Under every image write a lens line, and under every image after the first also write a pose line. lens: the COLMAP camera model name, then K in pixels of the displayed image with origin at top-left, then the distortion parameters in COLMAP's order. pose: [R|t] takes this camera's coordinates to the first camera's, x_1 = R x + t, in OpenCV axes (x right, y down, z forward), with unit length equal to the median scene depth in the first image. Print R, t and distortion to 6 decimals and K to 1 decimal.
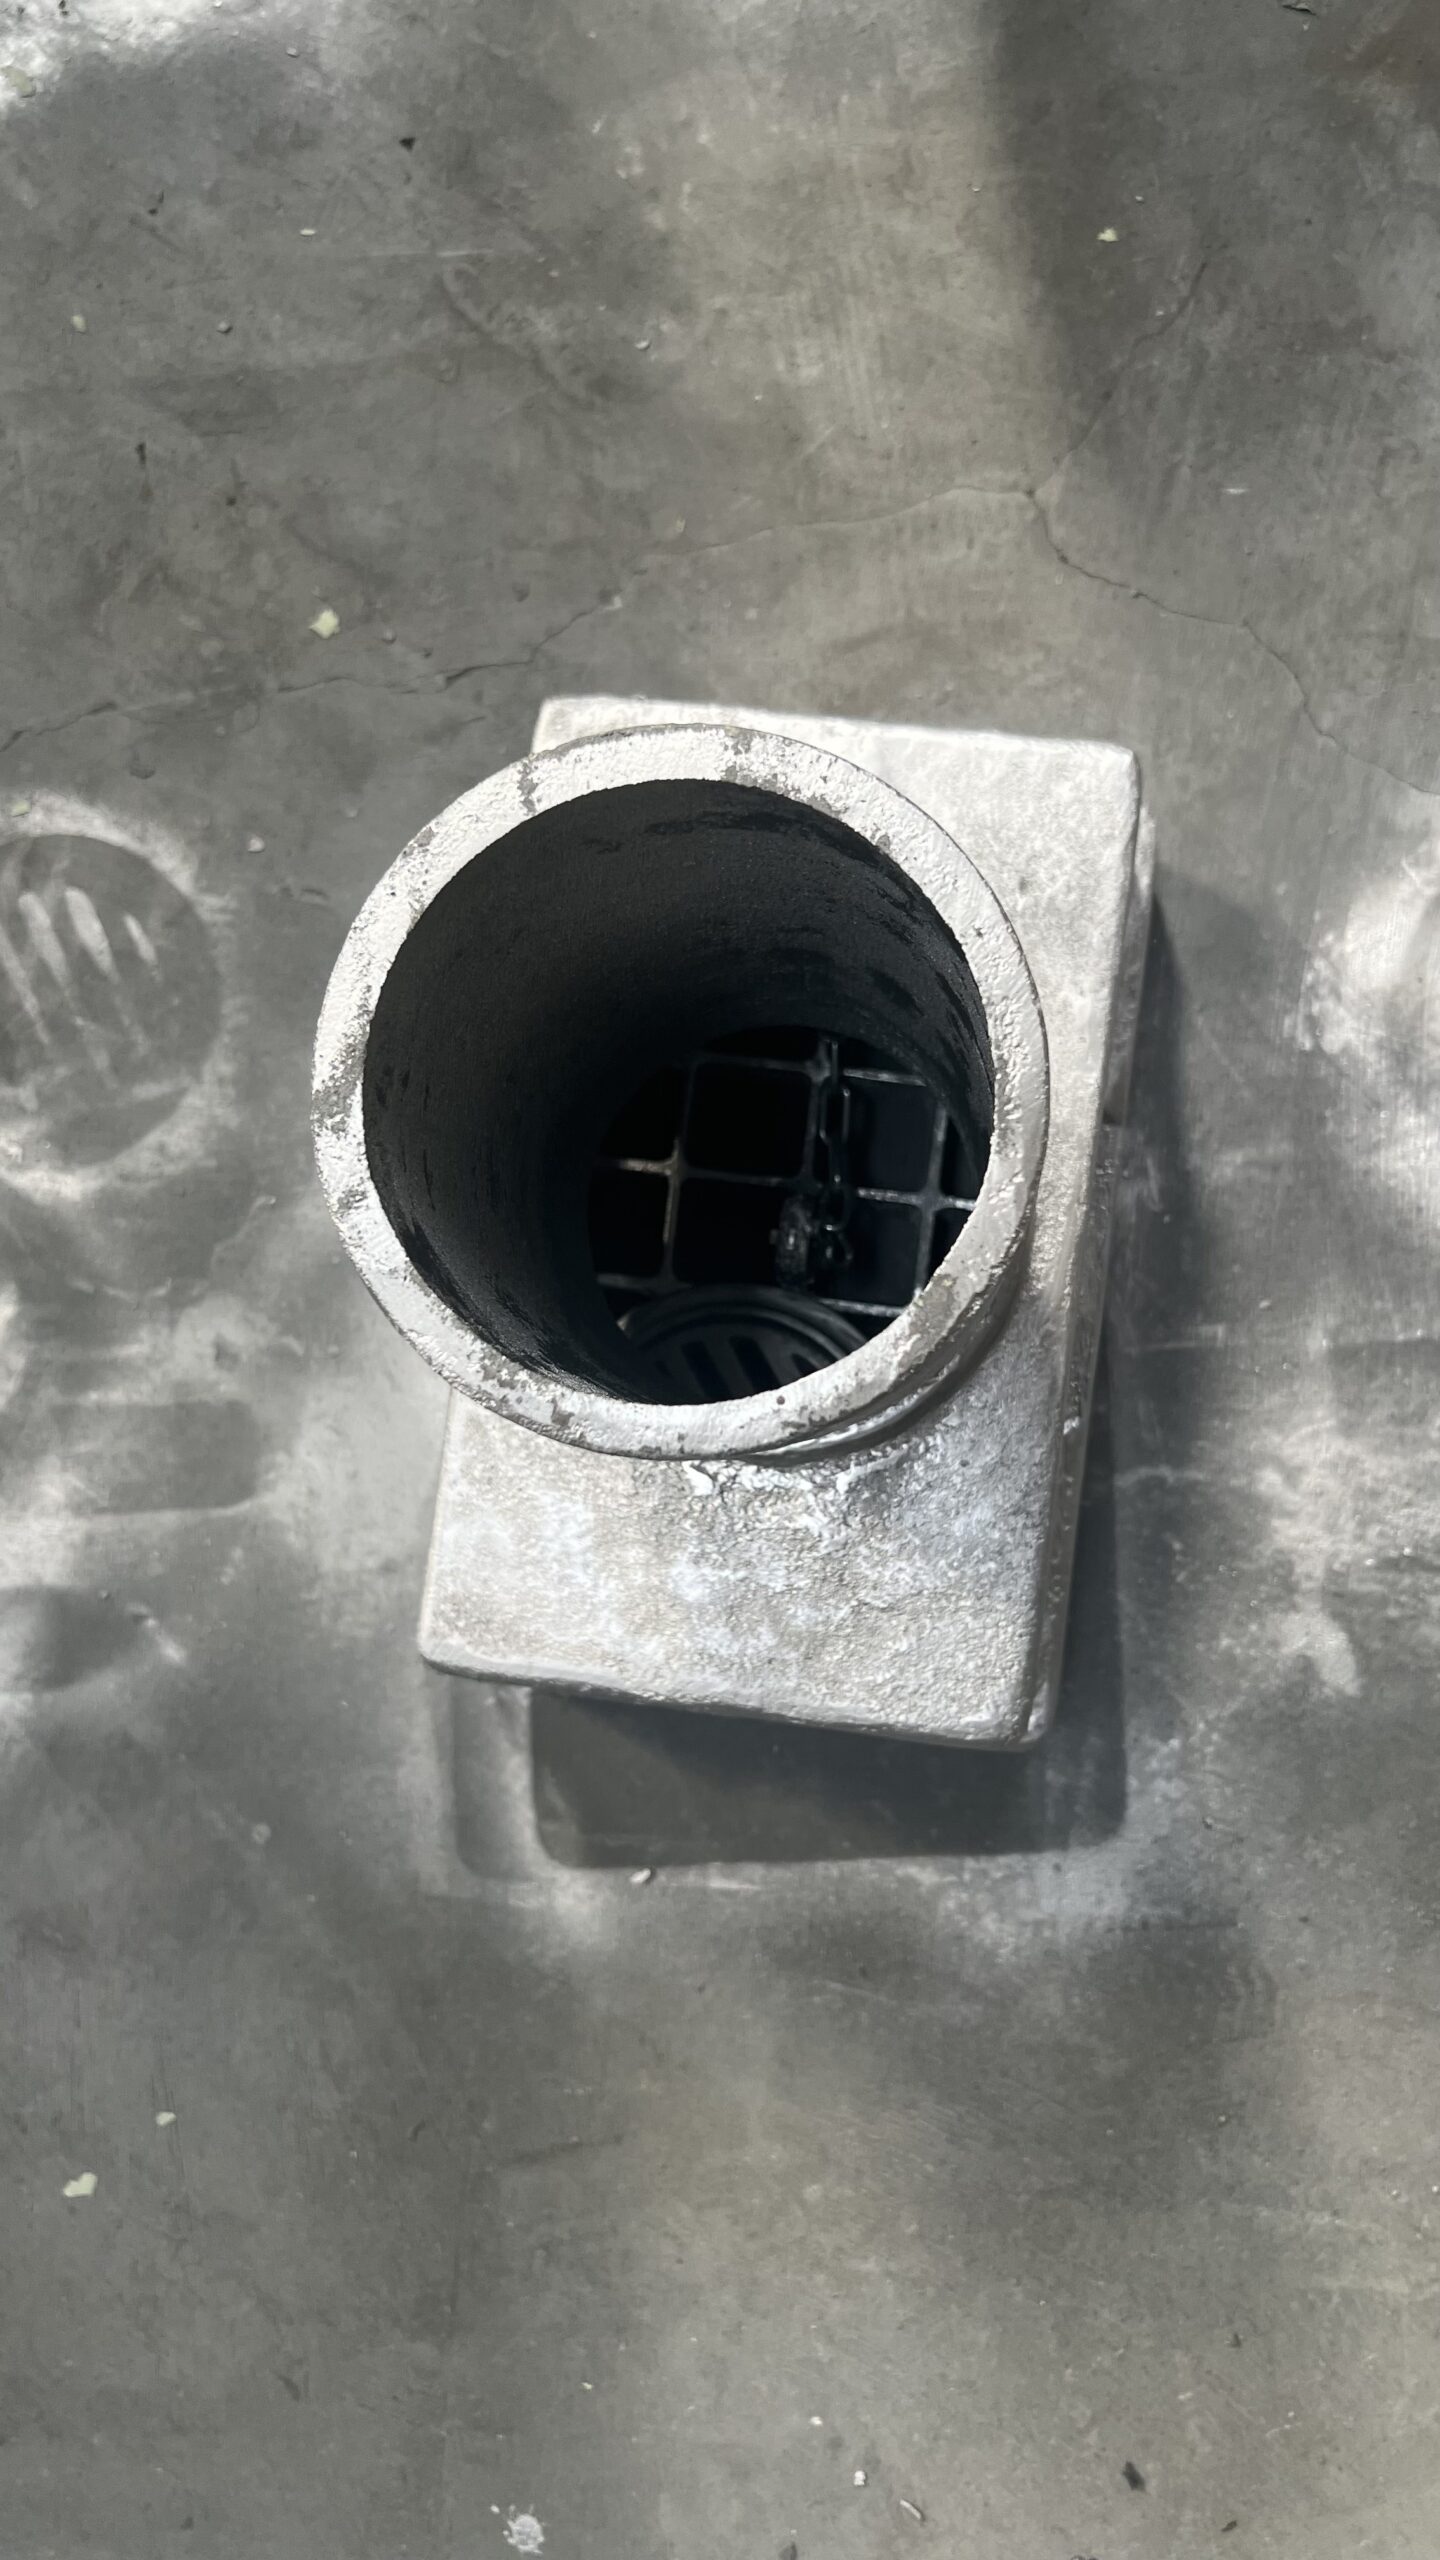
lens RADIAL K [[1939.5, 0, 739.0], [0, 1939.5, 1261.2], [0, 0, 1]] dist [0.058200, -0.075395]
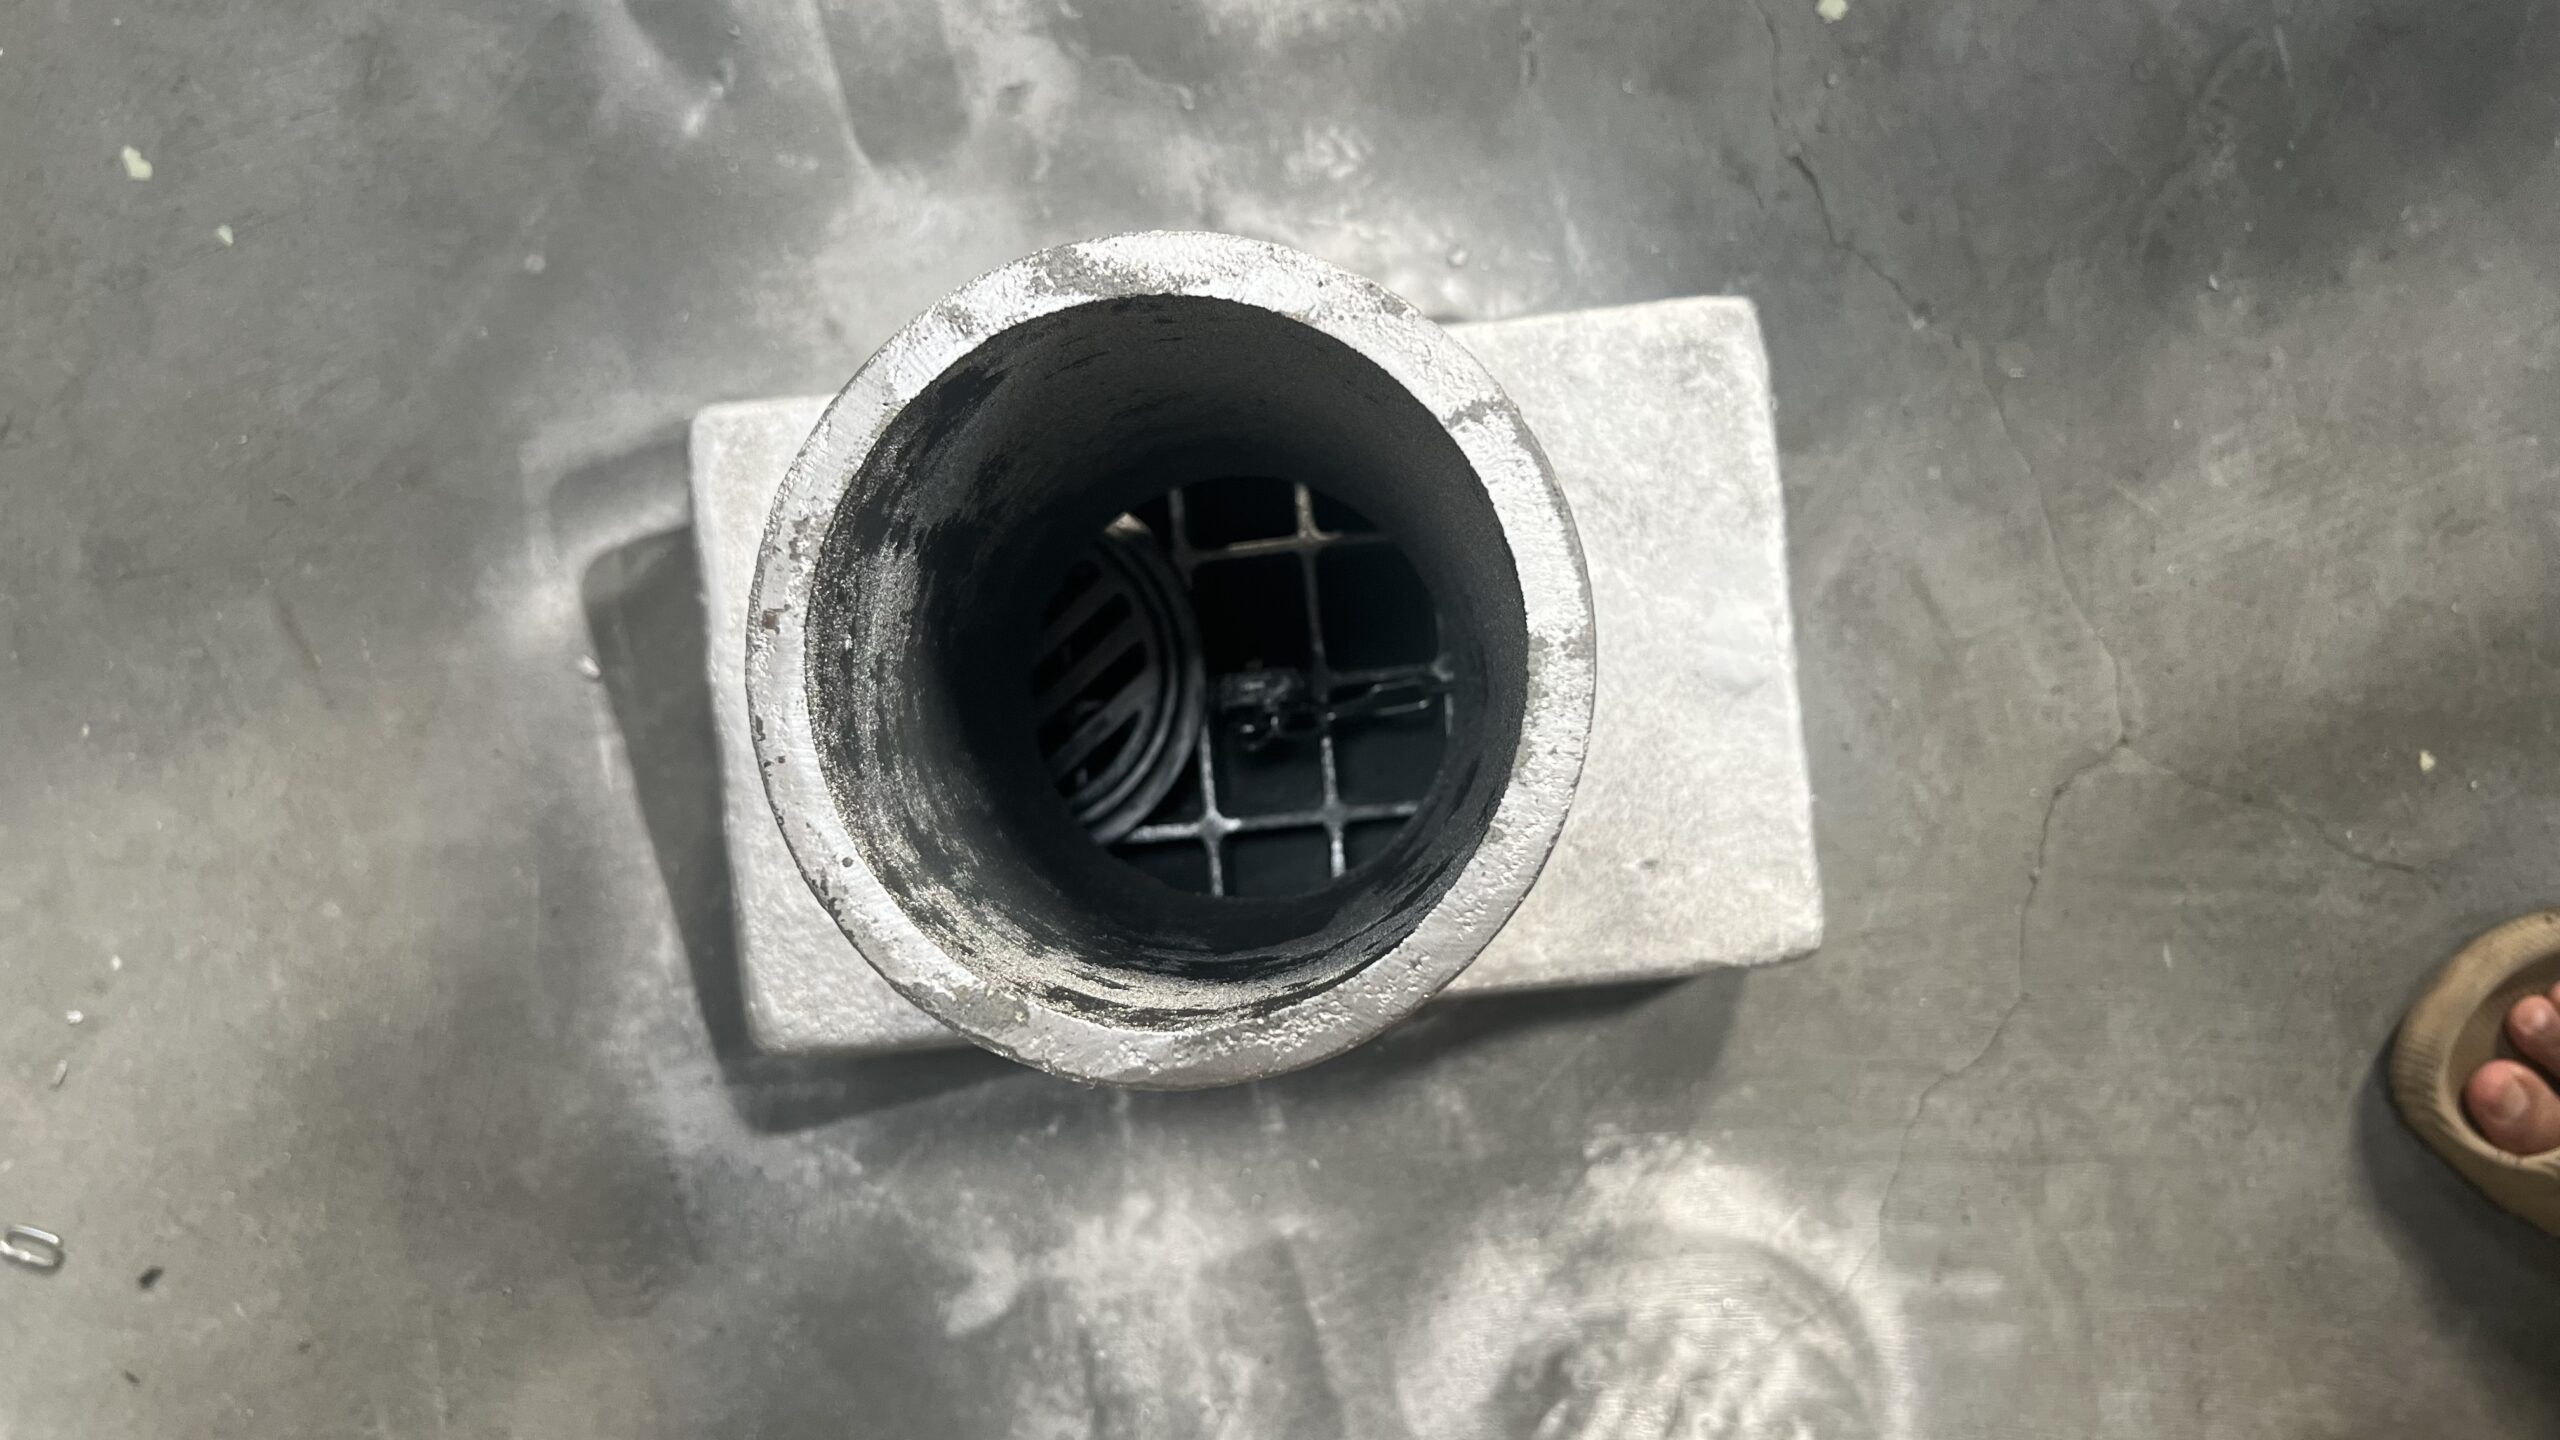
lens RADIAL K [[1941.0, 0, 1280.0], [0, 1941.0, 720.0], [0, 0, 1]] dist [0.055030, -0.066839]
pose [[0.226848, 0.969828, 0.089291, -0.033913], [-0.971605, 0.219022, 0.089516, -0.095376], [0.067258, -0.107063, 0.991975, 0.064940]]
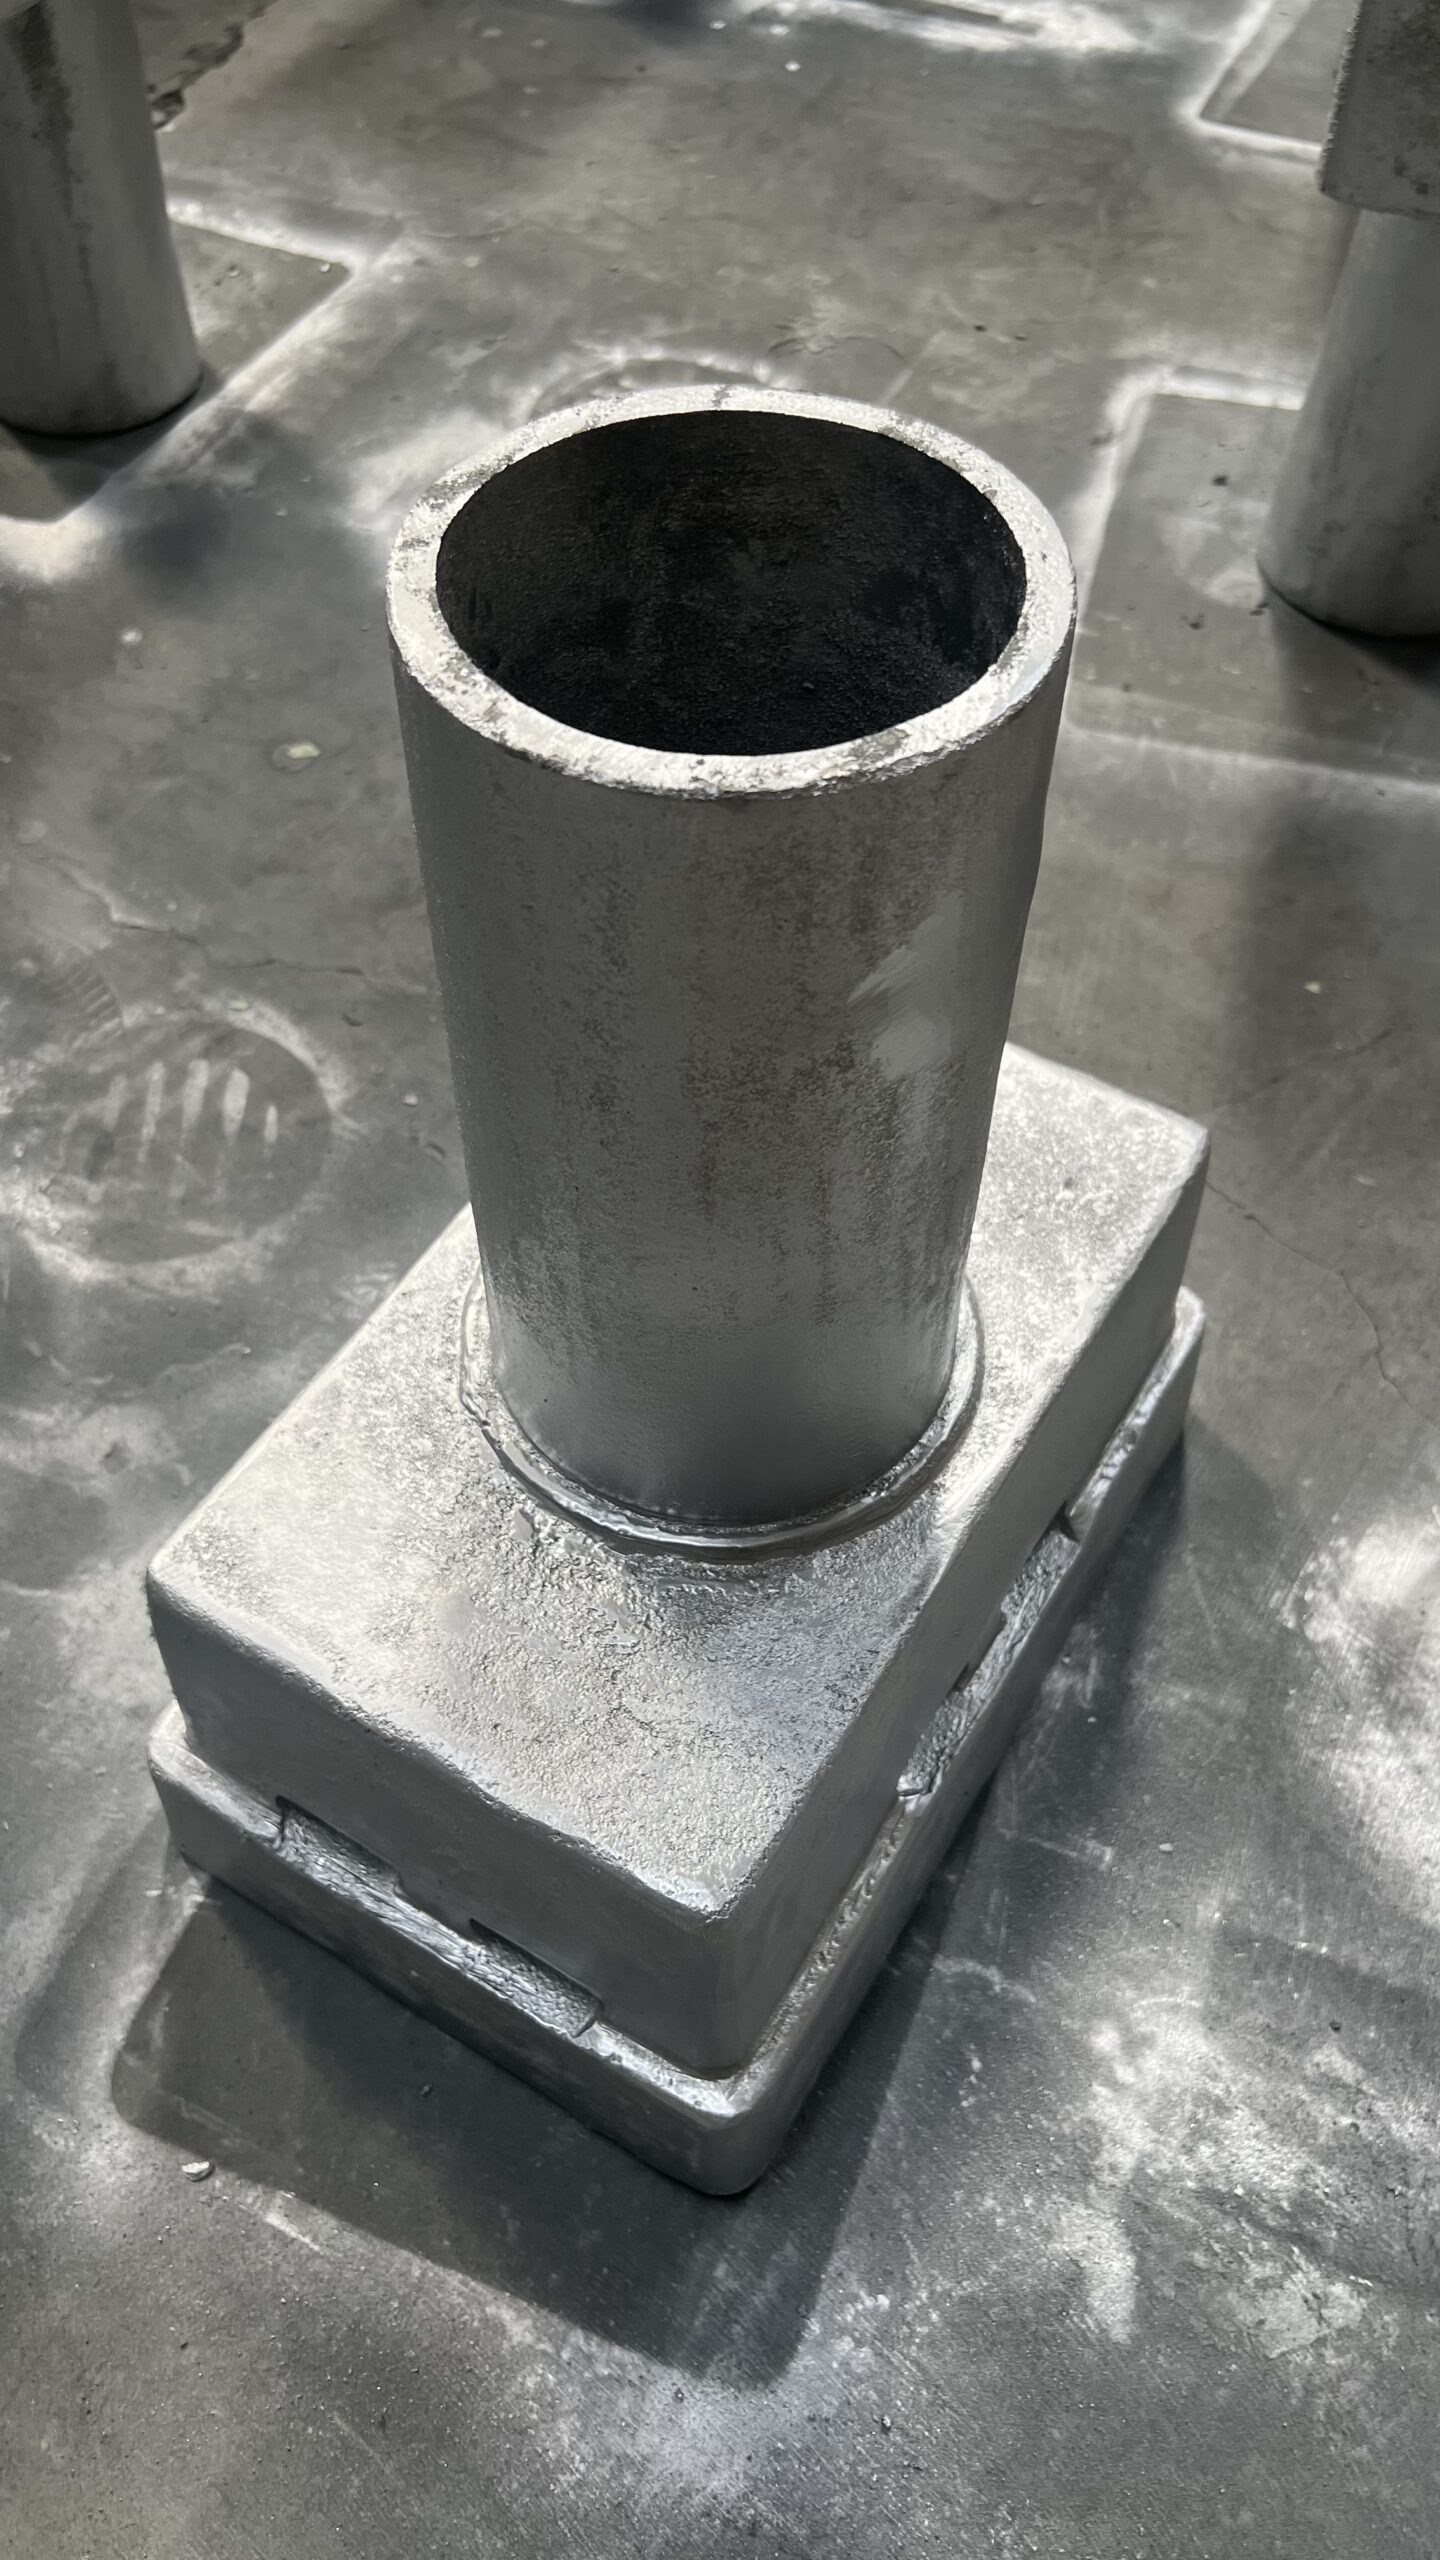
lens RADIAL K [[1941.0, 0, 722.5], [0, 1941.0, 1294.8], [0, 0, 1]] dist [0.055030, -0.066839]
pose [[0.907112, 0.386951, -0.165583, 0.137500], [-0.416242, 0.766451, -0.489178, 0.344139], [-0.062376, 0.512661, 0.856322, 0.127709]]
